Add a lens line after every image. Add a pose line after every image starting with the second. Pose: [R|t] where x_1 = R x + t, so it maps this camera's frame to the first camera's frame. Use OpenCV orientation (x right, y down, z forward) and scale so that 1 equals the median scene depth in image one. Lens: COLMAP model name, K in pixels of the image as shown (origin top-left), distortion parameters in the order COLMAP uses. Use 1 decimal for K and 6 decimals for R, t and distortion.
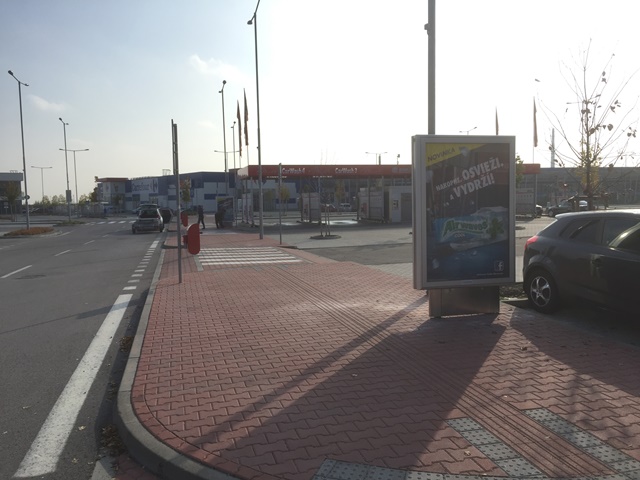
lens RADIAL K [[558.9, 0, 319.4], [0, 558.9, 240.6], [0, 0, 1]] dist [0.008161, 0.001520]
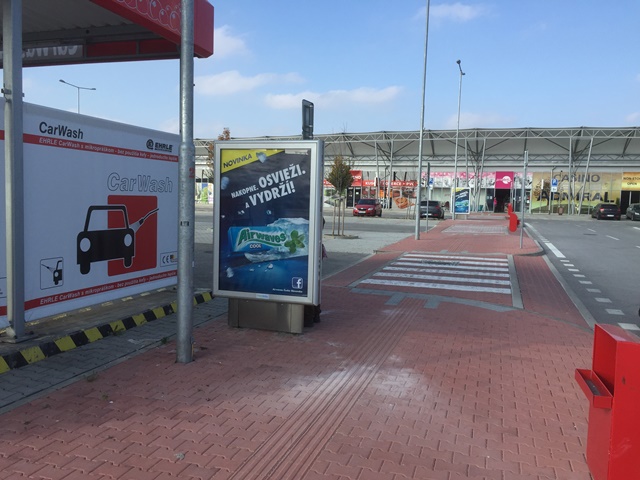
lens RADIAL K [[558.9, 0, 320.3], [0, 558.9, 239.0], [0, 0, 1]] dist [0.008161, 0.001520]
pose [[0.849808, 0.081341, -0.520779, 0.836263], [-0.070888, 0.996682, 0.039996, -0.066591], [0.522304, 0.002928, 0.852754, 0.248193]]
